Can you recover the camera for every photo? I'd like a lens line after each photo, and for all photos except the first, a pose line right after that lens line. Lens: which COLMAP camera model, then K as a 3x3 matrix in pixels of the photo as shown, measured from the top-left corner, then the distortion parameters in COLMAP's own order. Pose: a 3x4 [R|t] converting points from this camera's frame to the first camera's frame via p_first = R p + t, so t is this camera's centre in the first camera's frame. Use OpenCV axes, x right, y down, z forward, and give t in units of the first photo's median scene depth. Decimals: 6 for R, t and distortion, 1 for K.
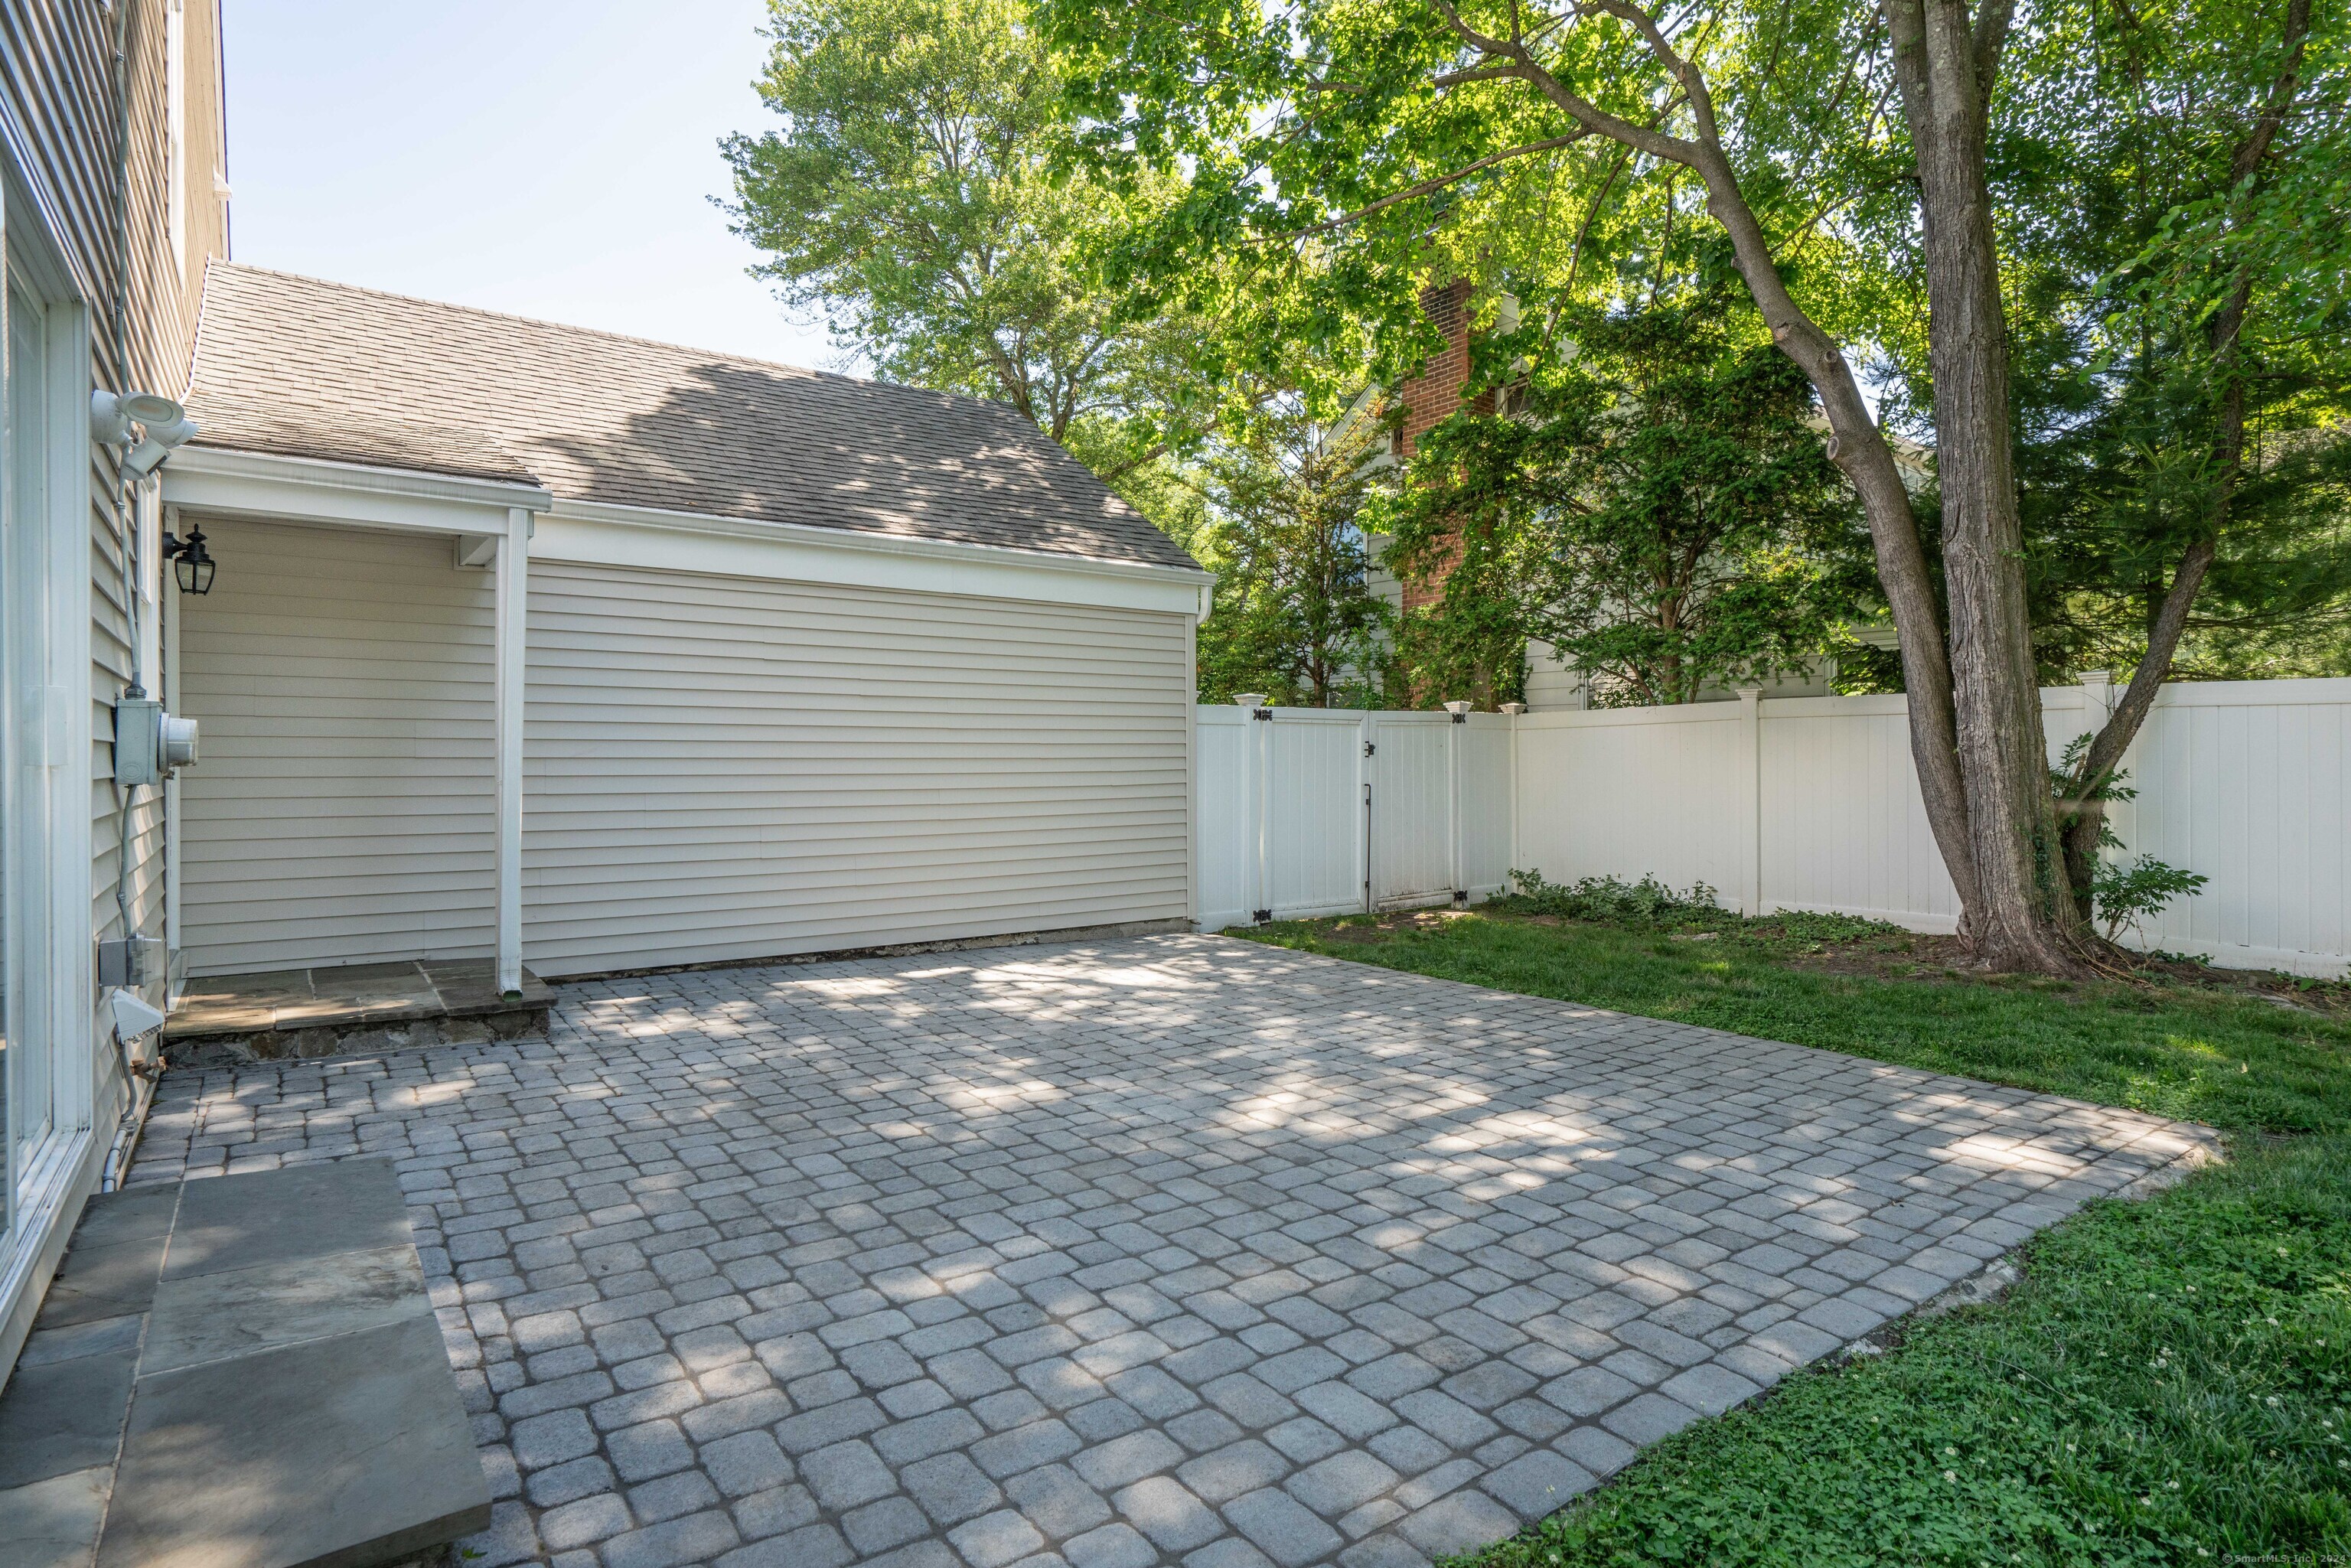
lens RADIAL K [[1242.5, 0, 1176.1], [0, 1242.5, 754.0], [0, 0, 1]] dist [0.000355, 0.000058]
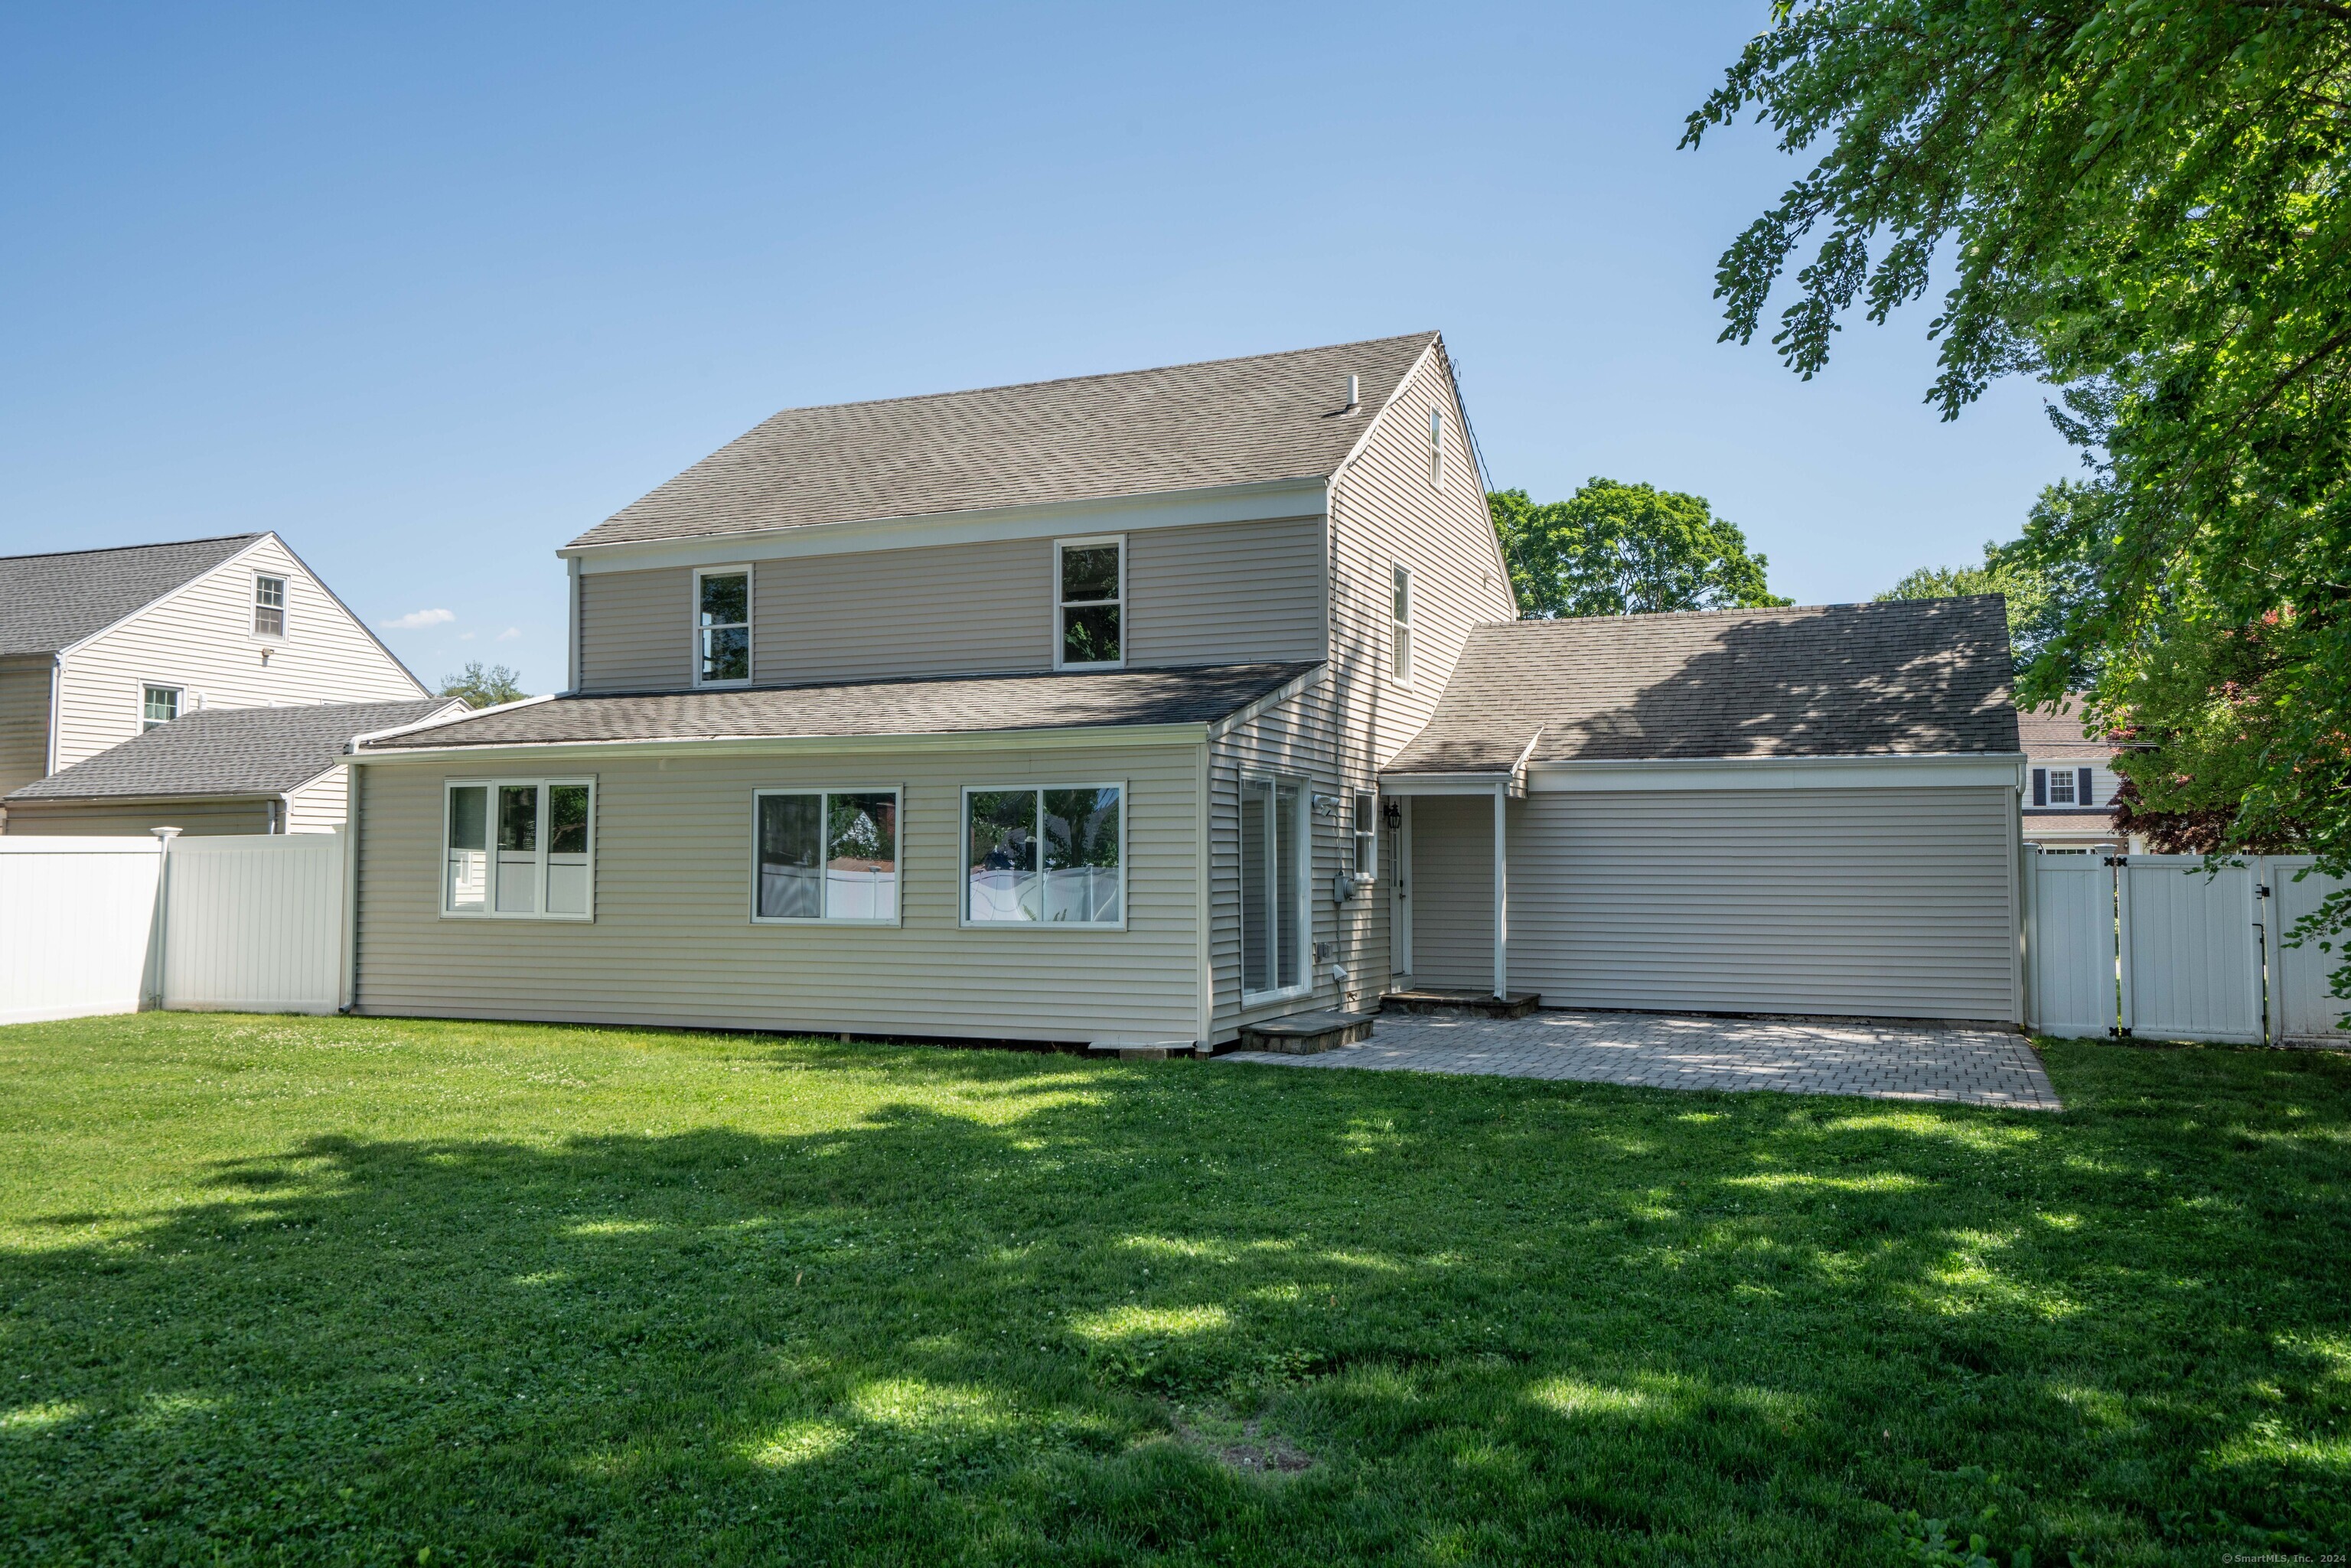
lens RADIAL K [[1836.3, 0, 1178.0], [0, 1836.3, 692.2], [0, 0, 1]] dist [0.038106, 0.003935]
pose [[0.545336, -0.084033, -0.833994, 1.348625], [0.001017, 0.995028, -0.099594, -0.021777], [0.838217, 0.053464, 0.542710, -0.913139]]
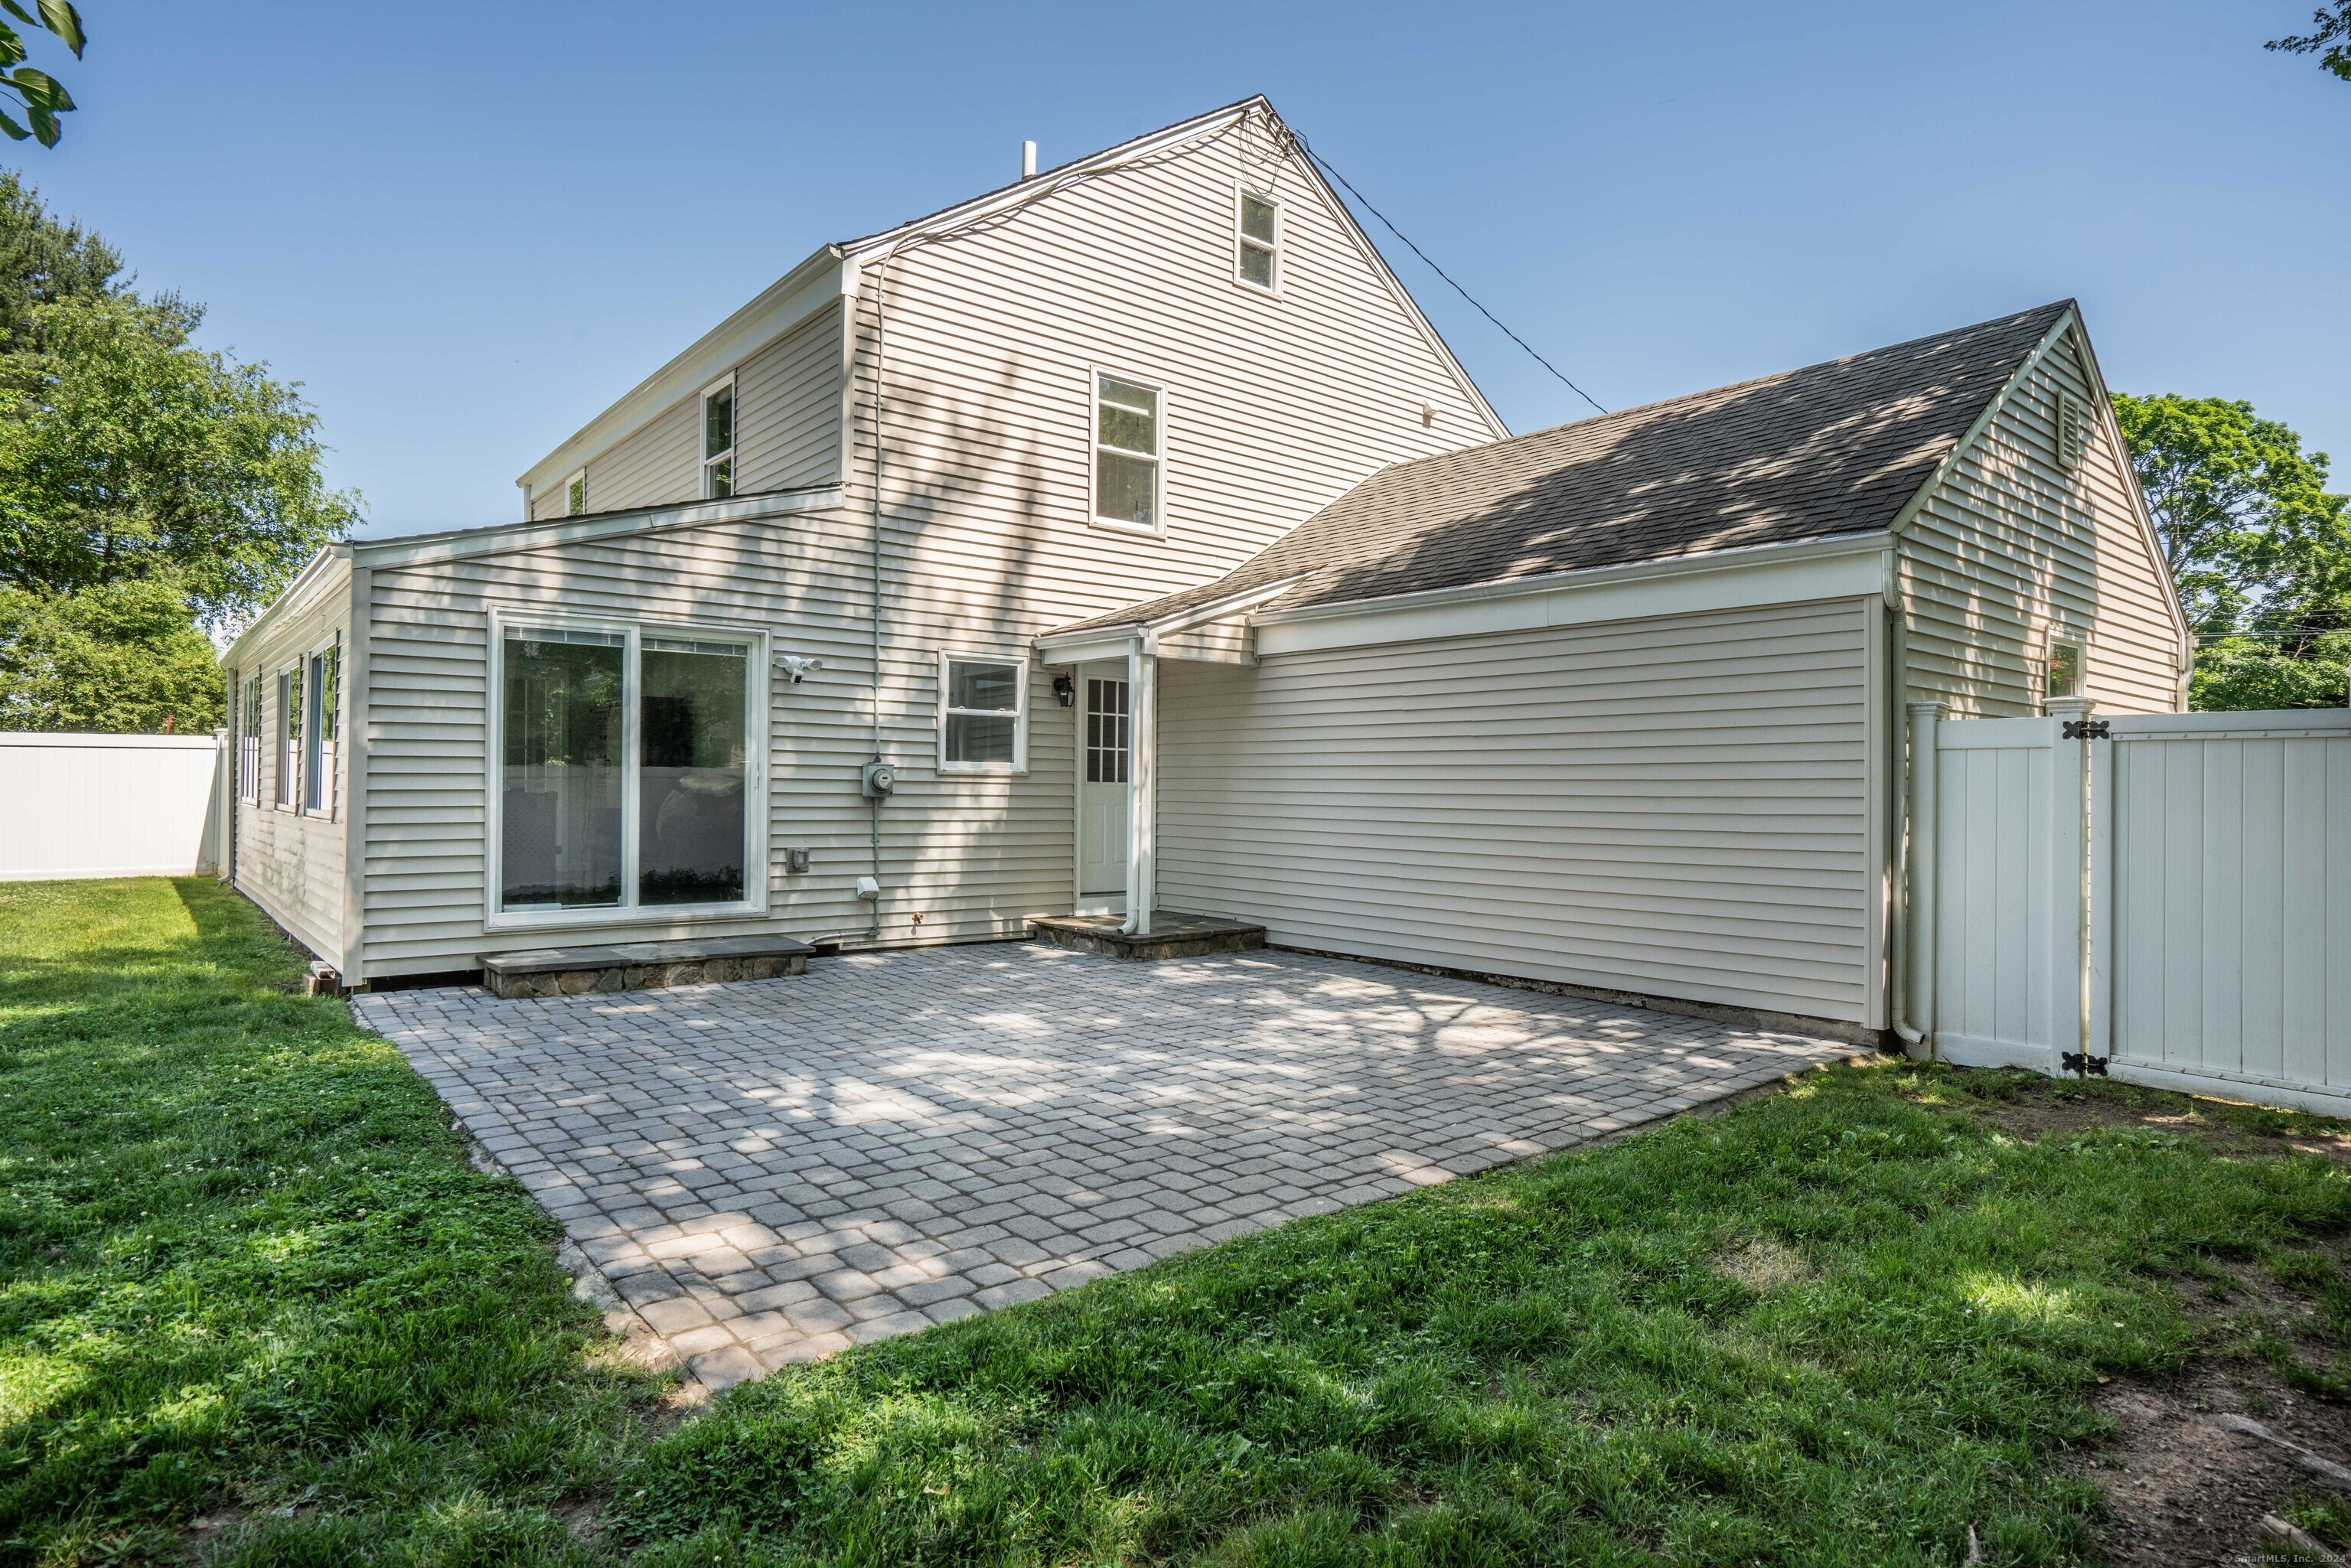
lens RADIAL K [[1266.1, 0, 1175.5], [0, 1266.1, 784.0], [0, 0, 1]] dist [-0.003055, 0.000704]
pose [[0.076891, -0.006575, -0.997018, 0.798407], [-0.008191, 0.999940, -0.007226, 0.003859], [0.997006, 0.008723, 0.076832, 0.638711]]
